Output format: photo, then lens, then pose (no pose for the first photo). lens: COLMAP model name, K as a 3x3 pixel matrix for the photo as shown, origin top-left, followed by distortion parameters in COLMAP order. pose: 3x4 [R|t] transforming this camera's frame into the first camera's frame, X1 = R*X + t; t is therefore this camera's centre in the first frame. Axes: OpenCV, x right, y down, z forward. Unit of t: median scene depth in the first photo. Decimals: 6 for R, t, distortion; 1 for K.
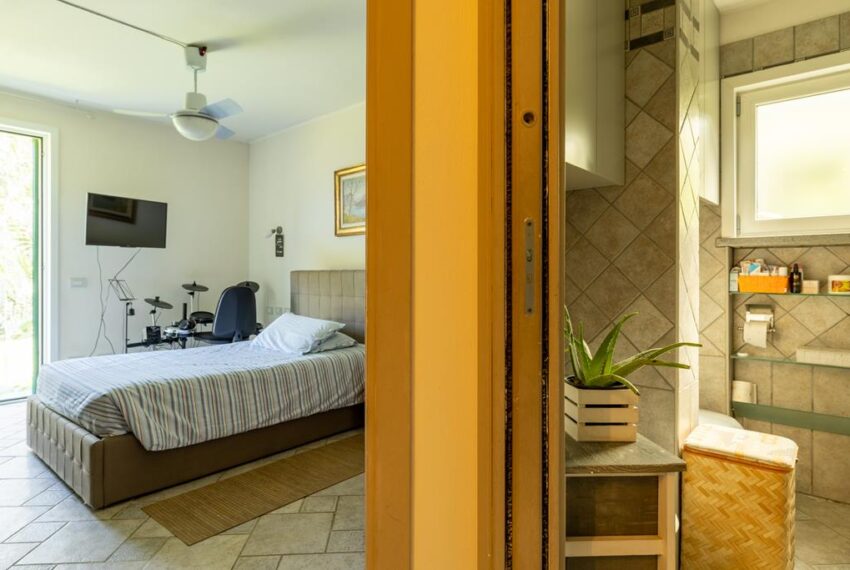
lens RADIAL K [[492.5, 0, 423.9], [0, 492.5, 282.9], [0, 0, 1]] dist [-0.024265, 0.001113]
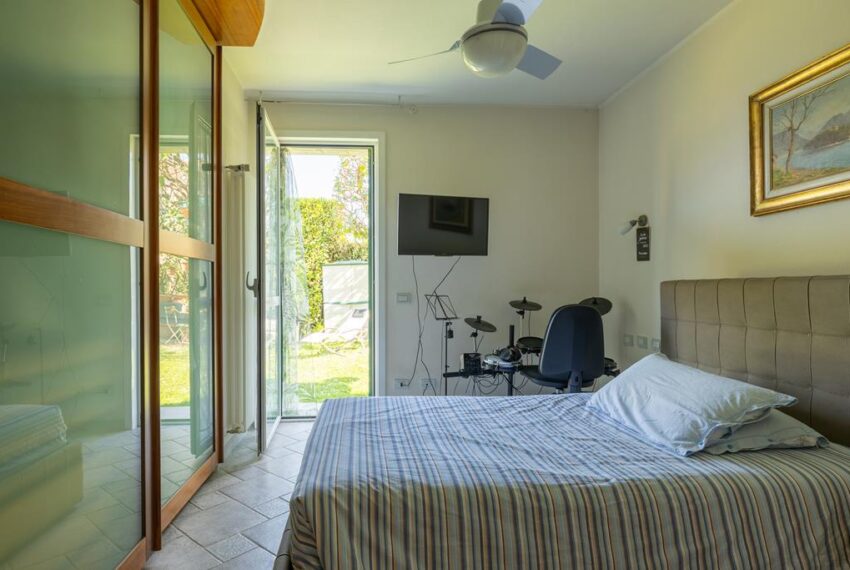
lens RADIAL K [[440.7, 0, 421.6], [0, 440.7, 290.6], [0, 0, 1]] dist [-0.001555, 0.000664]
pose [[0.719083, -0.003675, -0.694914, -0.109836], [-0.005865, 0.999918, -0.011358, -0.005447], [0.694899, 0.012243, 0.719003, 0.419589]]
